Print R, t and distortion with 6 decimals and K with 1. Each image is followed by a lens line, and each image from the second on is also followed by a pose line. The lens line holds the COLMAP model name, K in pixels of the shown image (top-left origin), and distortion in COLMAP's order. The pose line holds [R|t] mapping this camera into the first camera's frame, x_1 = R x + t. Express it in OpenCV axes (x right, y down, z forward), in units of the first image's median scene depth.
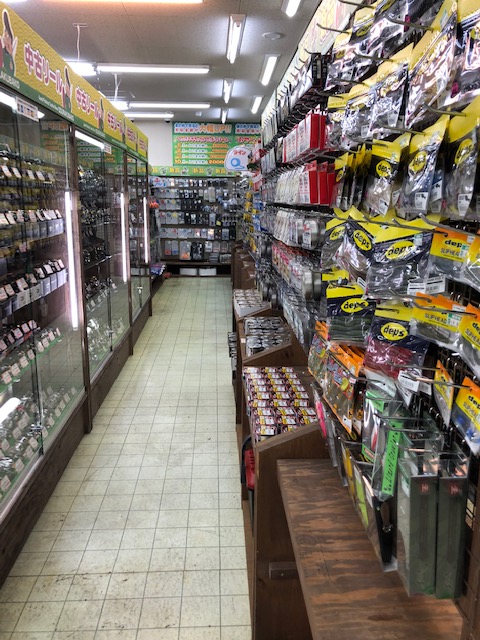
lens RADIAL K [[531.4, 0, 238.6], [0, 531.4, 311.6], [0, 0, 1]] dist [0.001529, 0.016467]
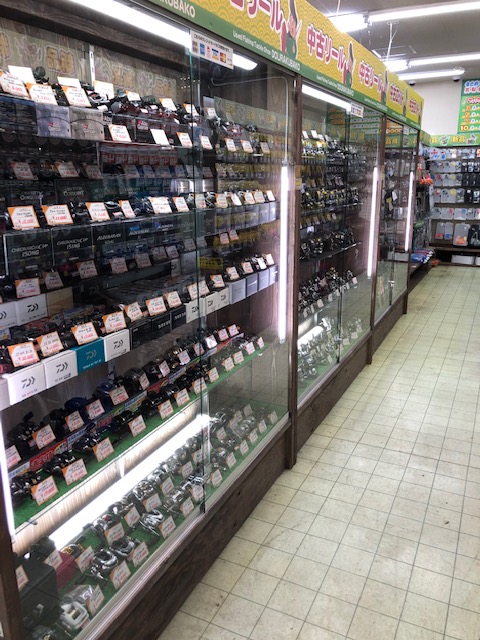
lens RADIAL K [[531.4, 0, 238.6], [0, 531.4, 311.6], [0, 0, 1]] dist [0.001529, 0.016467]
pose [[0.875566, 0.107486, -0.470990, 0.003404], [-0.086834, 0.994071, 0.065437, -0.040322], [0.475231, -0.016396, 0.879708, 0.189319]]
